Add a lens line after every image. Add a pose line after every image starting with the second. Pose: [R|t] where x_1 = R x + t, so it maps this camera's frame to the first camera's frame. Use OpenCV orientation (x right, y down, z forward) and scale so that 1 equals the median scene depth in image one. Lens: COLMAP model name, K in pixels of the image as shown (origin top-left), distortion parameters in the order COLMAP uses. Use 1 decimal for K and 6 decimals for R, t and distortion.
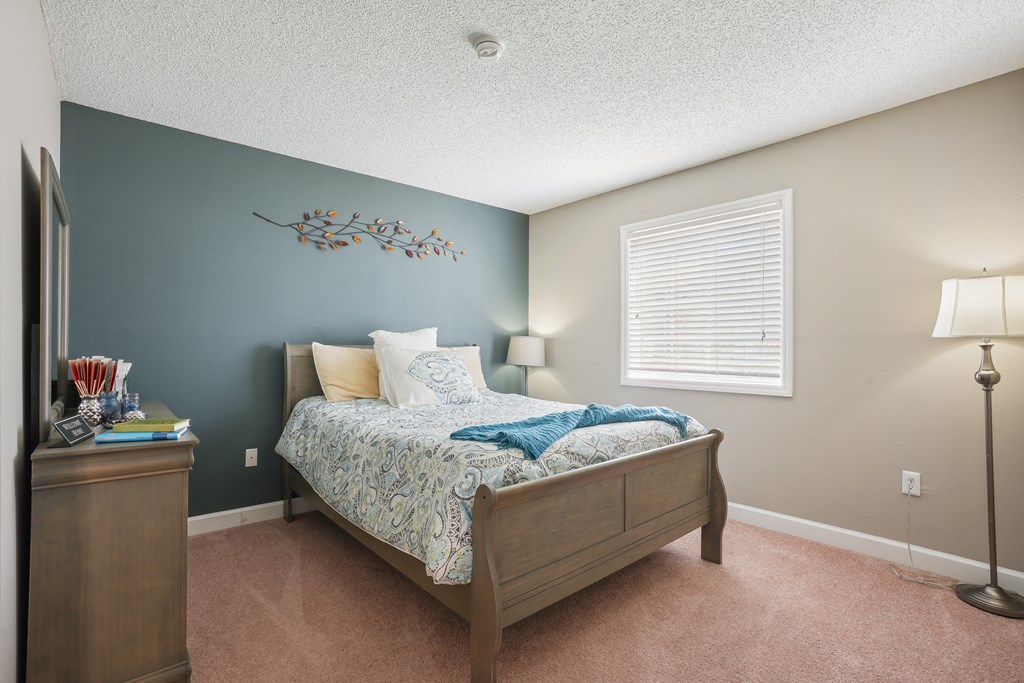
lens RADIAL K [[489.6, 0, 512.0], [0, 489.6, 341.5], [0, 0, 1]] dist [-0.062538, 0.028438]
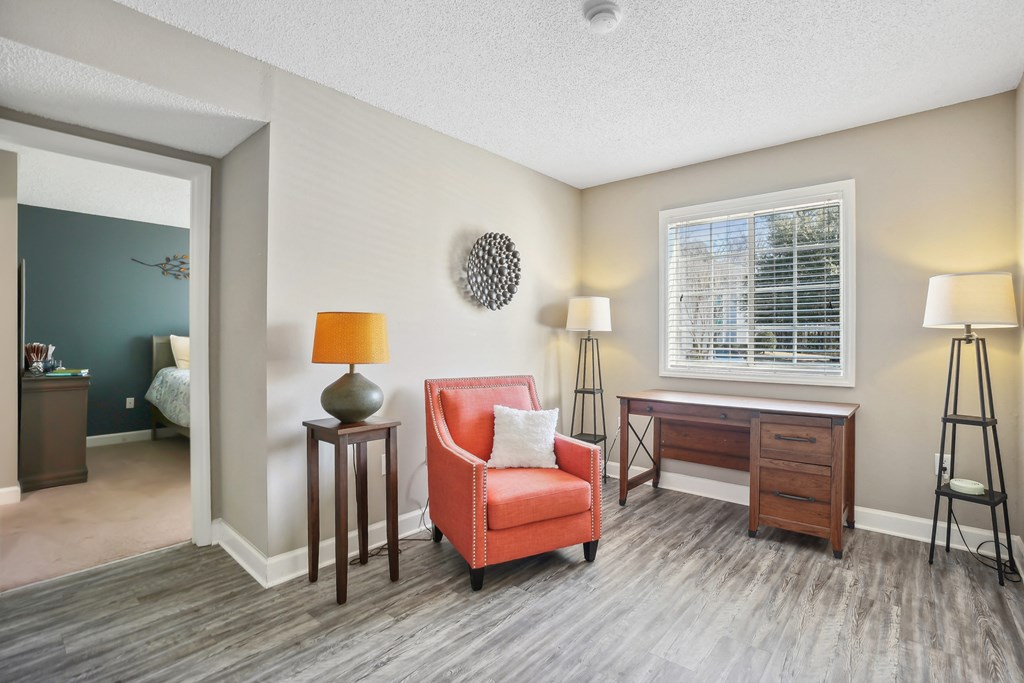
lens RADIAL K [[475.2, 0, 511.8], [0, 475.2, 334.5], [0, 0, 1]] dist [-0.050467, 0.026397]
pose [[0.989399, 0.003856, 0.145170, 0.578373], [-0.005138, 0.999951, 0.008452, -0.021886], [-0.145130, -0.009108, 0.989371, -0.854706]]
